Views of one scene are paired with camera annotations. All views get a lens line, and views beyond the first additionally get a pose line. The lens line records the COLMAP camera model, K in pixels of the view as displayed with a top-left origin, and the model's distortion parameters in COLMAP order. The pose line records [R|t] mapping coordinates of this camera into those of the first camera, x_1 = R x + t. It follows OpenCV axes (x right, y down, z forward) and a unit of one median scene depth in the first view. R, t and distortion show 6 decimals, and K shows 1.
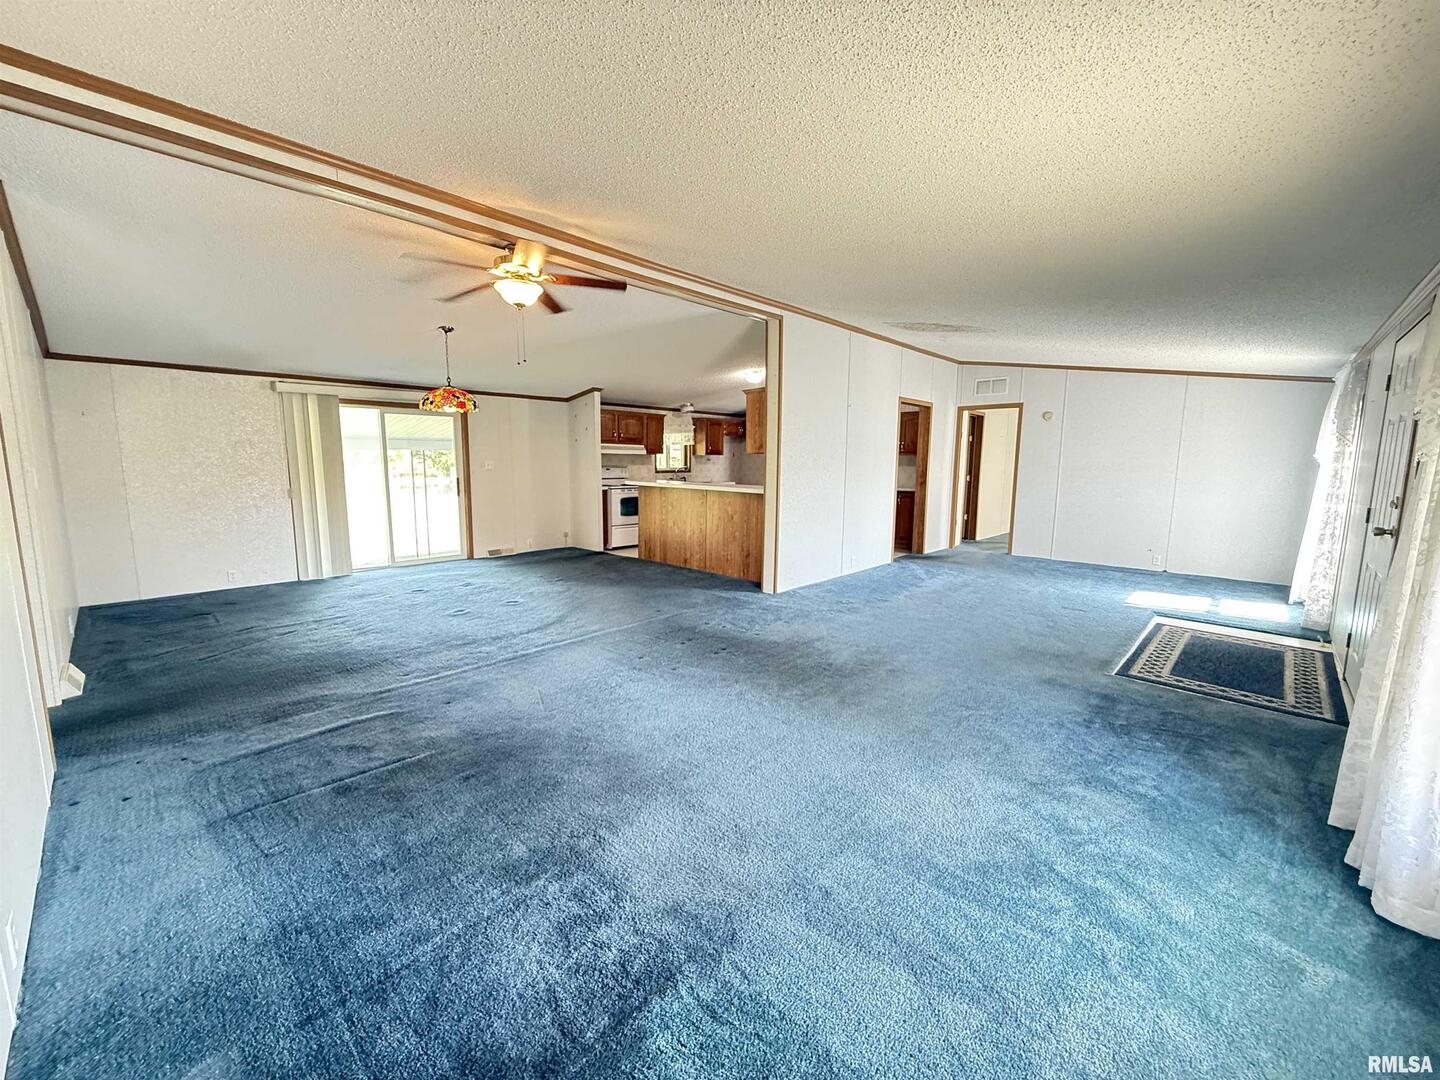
lens RADIAL K [[582.0, 0, 715.7], [0, 582.0, 539.1], [0, 0, 1]] dist [0.002368, 0.000140]
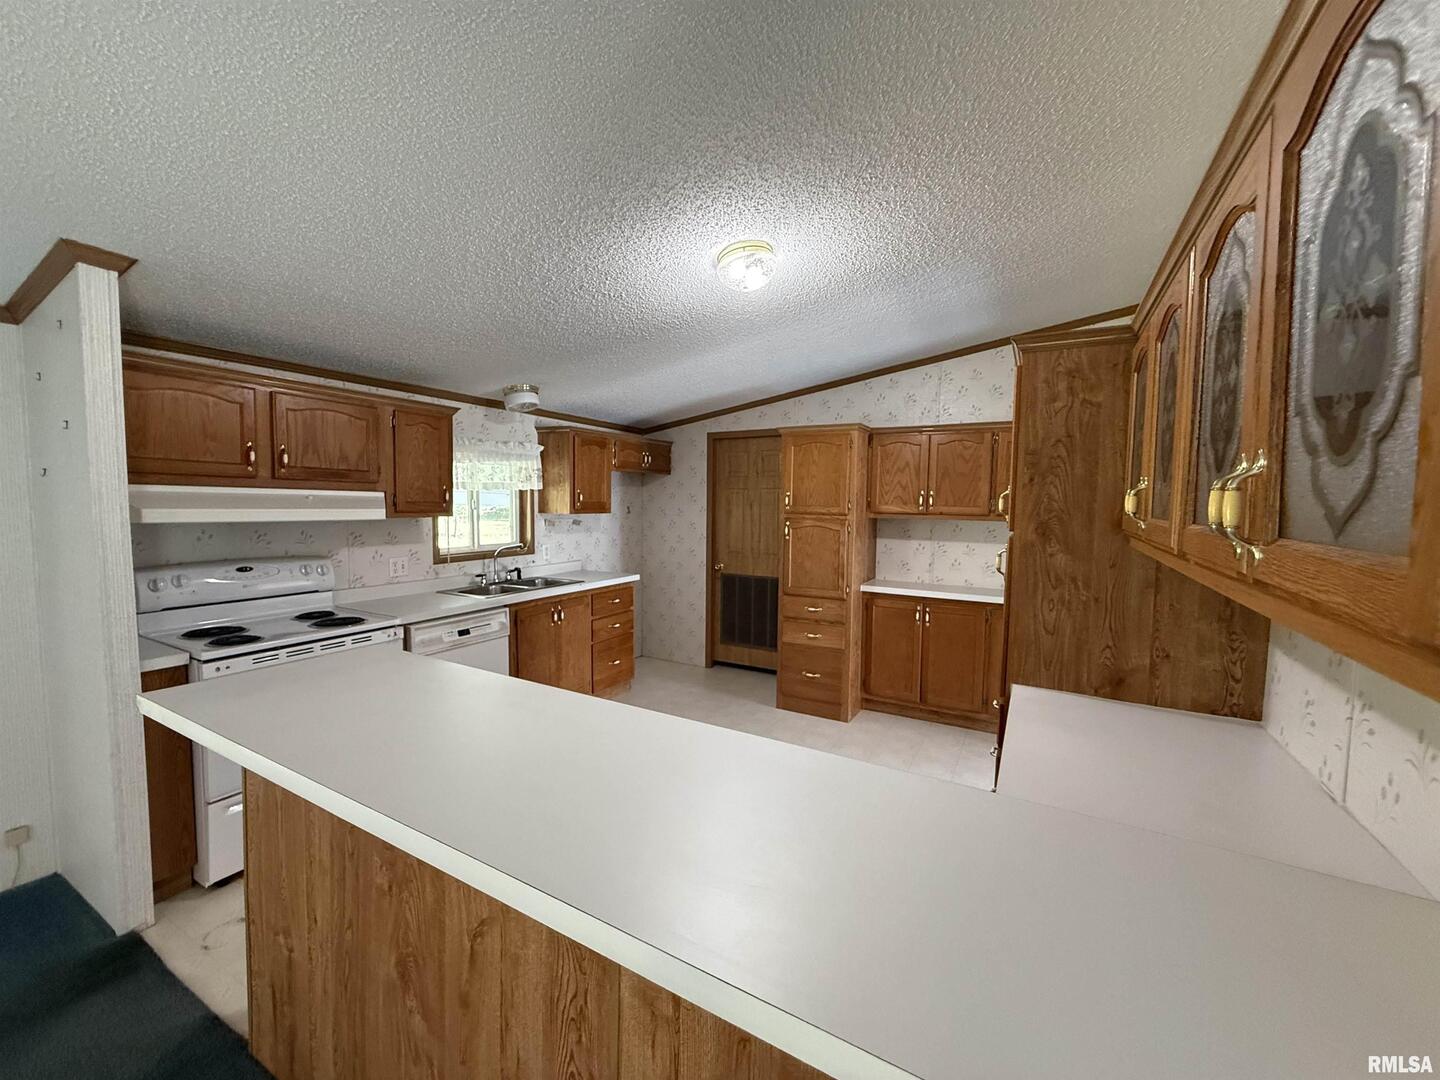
lens RADIAL K [[582.0, 0, 722.5], [0, 582.0, 539.0], [0, 0, 1]] dist [0.002368, 0.000140]
pose [[0.967114, -0.009756, 0.254155, -0.018266], [0.027603, 0.997388, -0.066748, -0.097456], [-0.252840, 0.071569, 0.964857, 0.577708]]
